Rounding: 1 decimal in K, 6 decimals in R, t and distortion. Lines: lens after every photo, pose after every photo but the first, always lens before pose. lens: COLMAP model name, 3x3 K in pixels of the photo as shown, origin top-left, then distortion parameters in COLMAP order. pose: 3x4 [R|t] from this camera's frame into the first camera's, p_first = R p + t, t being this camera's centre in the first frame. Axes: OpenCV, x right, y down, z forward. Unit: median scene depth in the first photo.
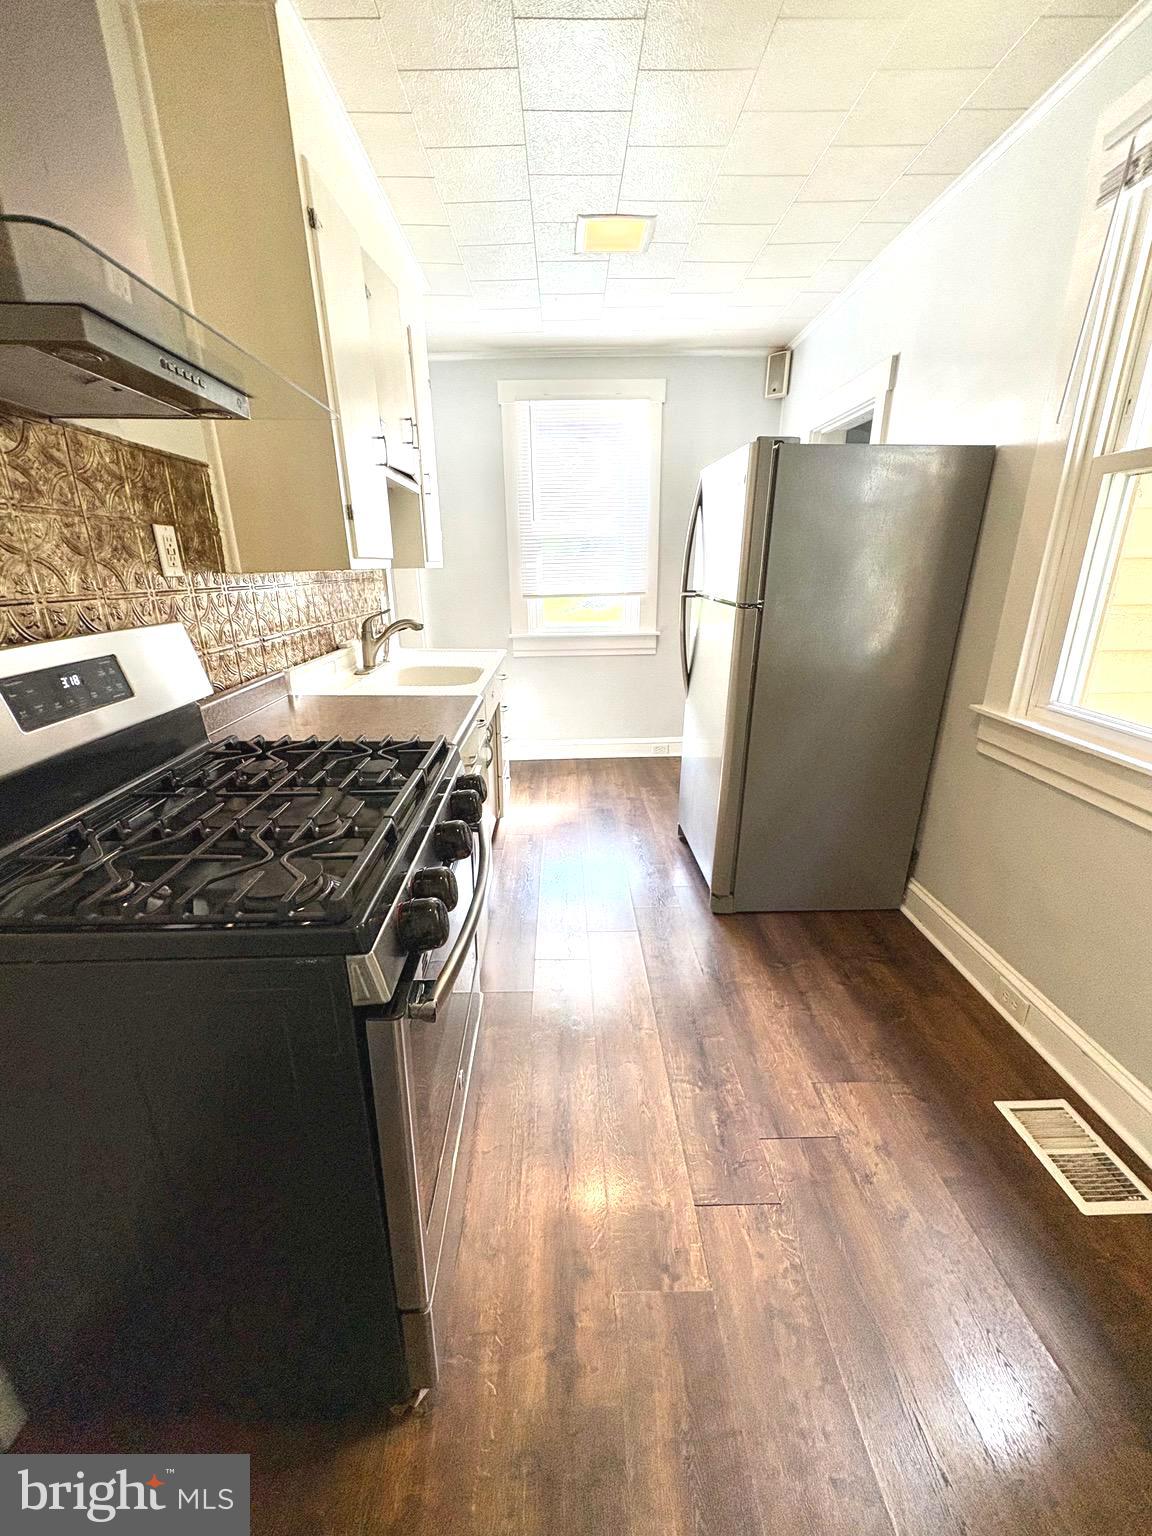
lens RADIAL K [[613.9, 0, 578.6], [0, 613.9, 768.8], [0, 0, 1]] dist [0.002748, -0.000096]
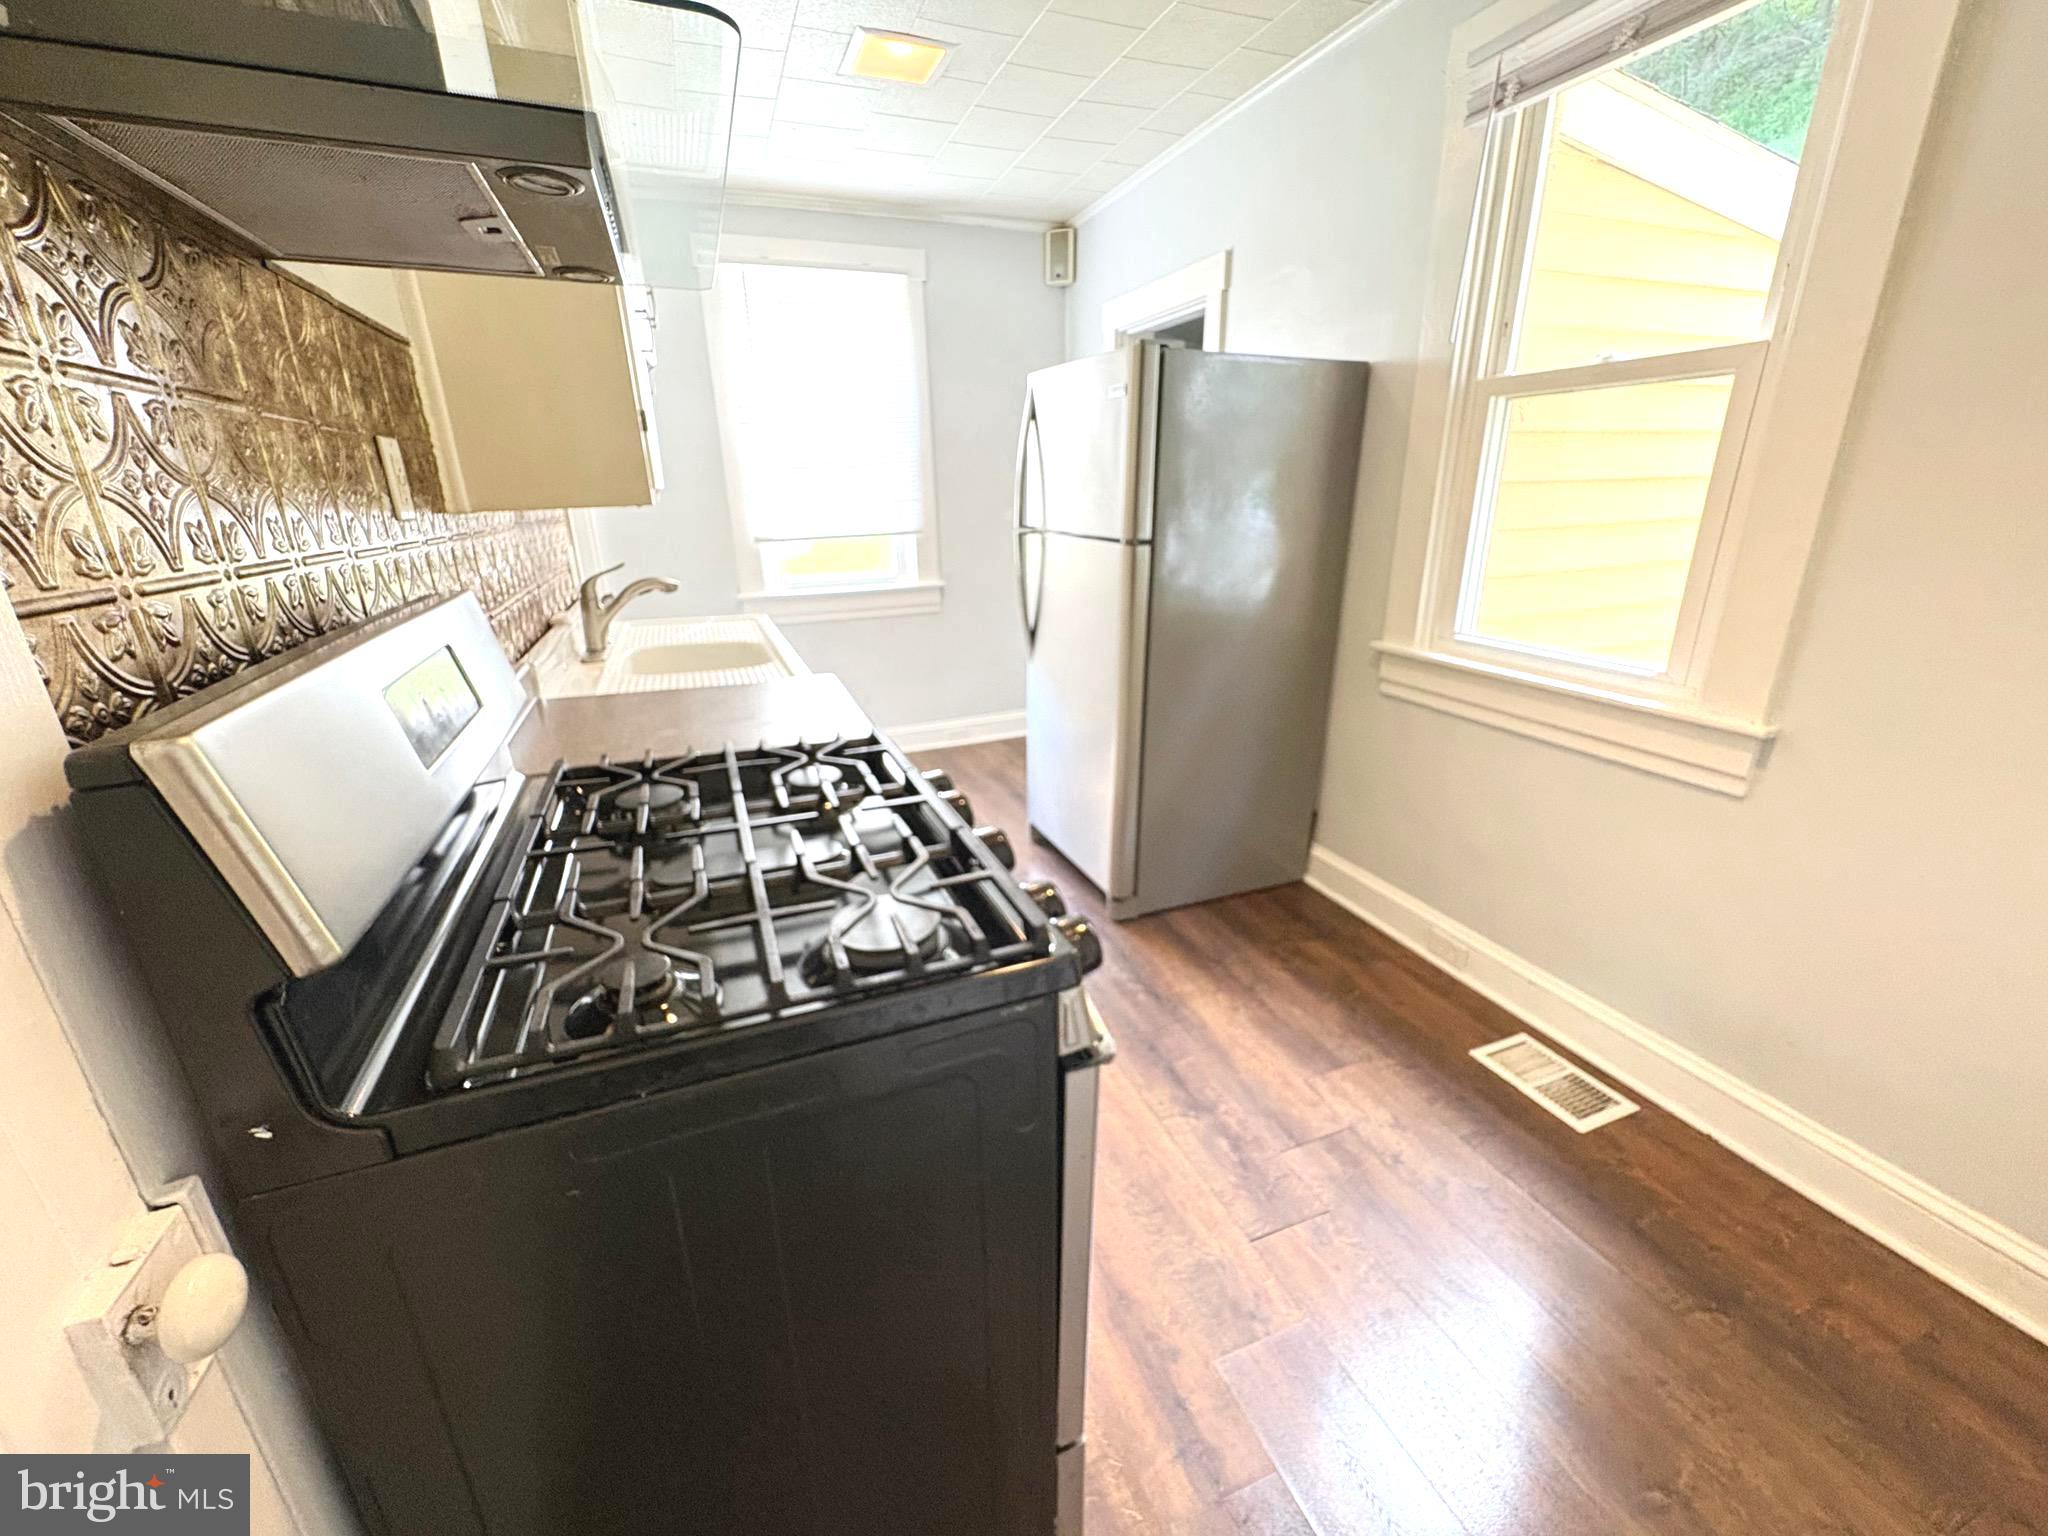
lens RADIAL K [[818.5, 0, 1043.0], [0, 818.5, 767.4], [0, 0, 1]] dist [0.002748, -0.000096]
pose [[0.938942, -0.118601, 0.322989, -0.235724], [0.118001, 0.992780, 0.021511, -0.002301], [-0.323209, 0.017916, 0.946158, 0.001643]]
